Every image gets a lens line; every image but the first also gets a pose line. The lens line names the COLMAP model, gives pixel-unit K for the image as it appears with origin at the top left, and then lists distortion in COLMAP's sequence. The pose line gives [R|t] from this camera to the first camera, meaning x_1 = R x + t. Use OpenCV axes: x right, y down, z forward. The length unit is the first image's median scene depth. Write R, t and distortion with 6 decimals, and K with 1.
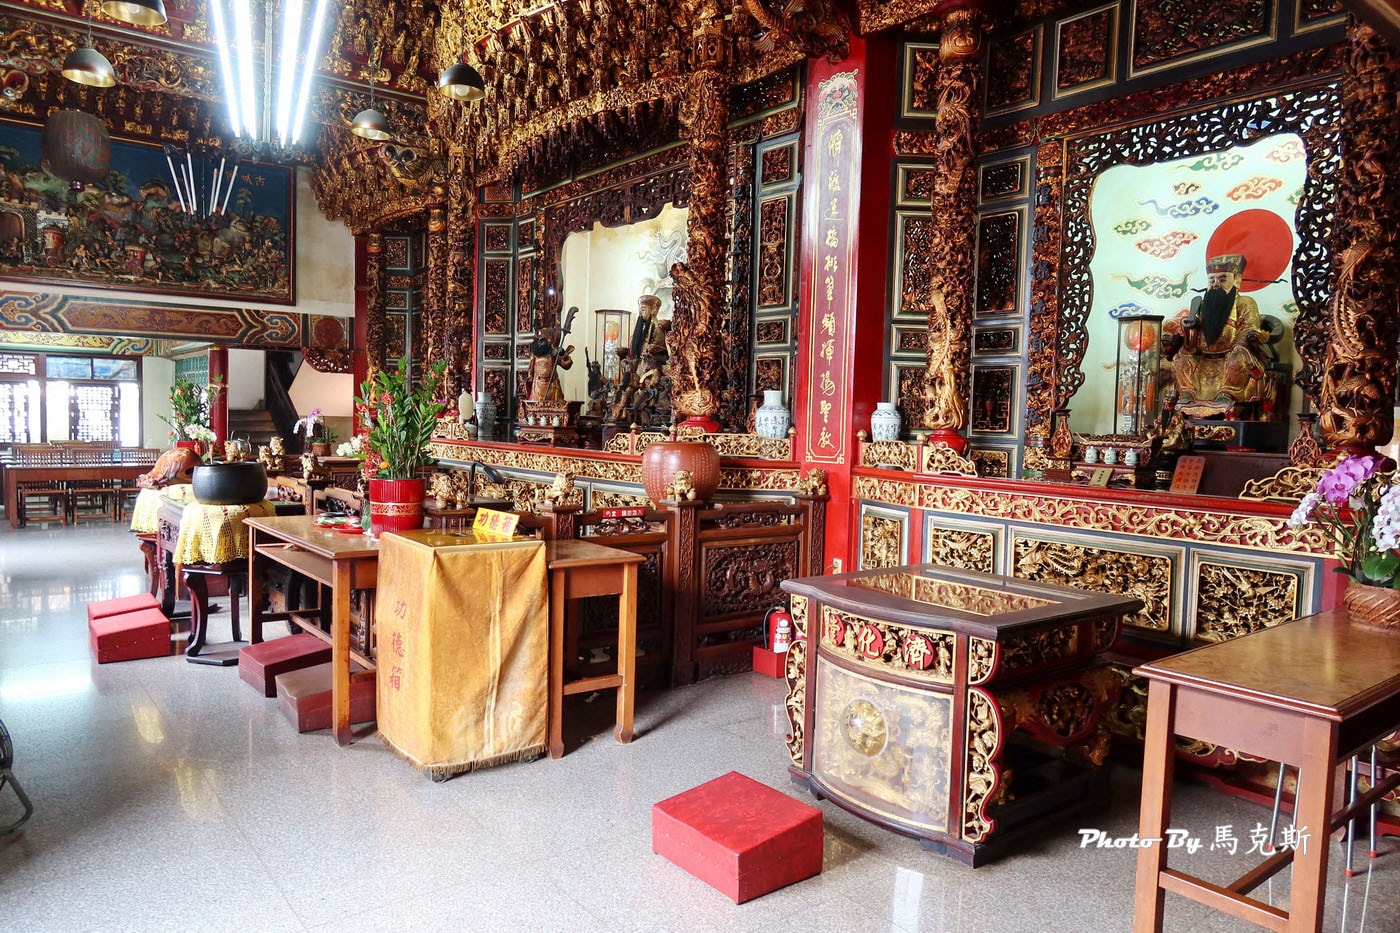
lens RADIAL K [[947.2, 0, 700.9], [0, 947.2, 466.1], [0, 0, 1]] dist [0.041709, 0.000724]
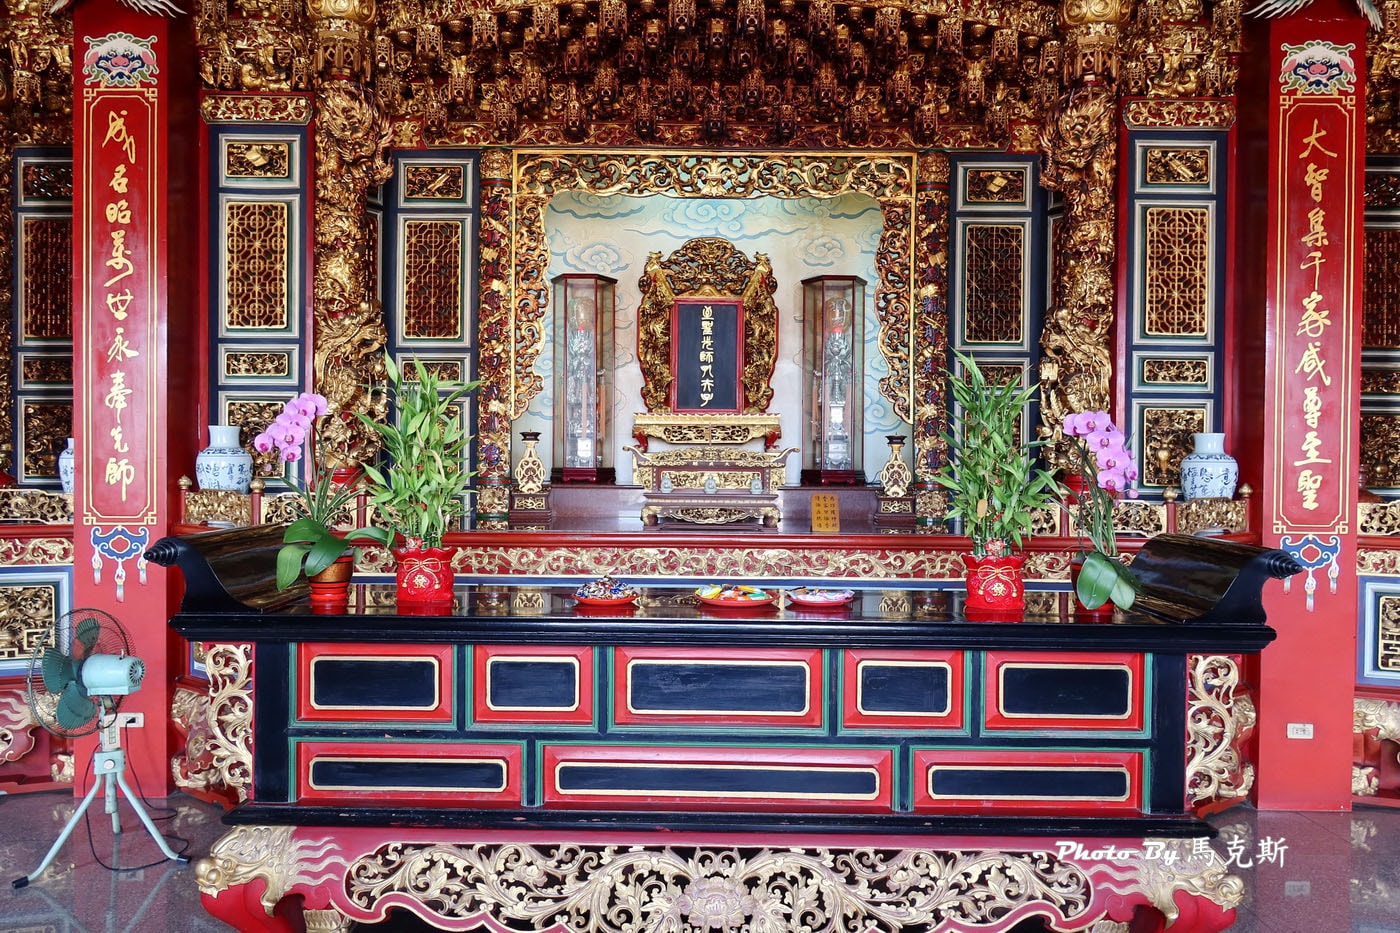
lens RADIAL K [[947.2, 0, 700.0], [0, 947.2, 472.8], [0, 0, 1]] dist [0.041709, 0.000724]
pose [[0.630954, -0.023266, 0.775471, -0.218173], [0.048084, 0.998801, -0.009156, -0.019520], [-0.774329, 0.043065, 0.631316, 0.275286]]
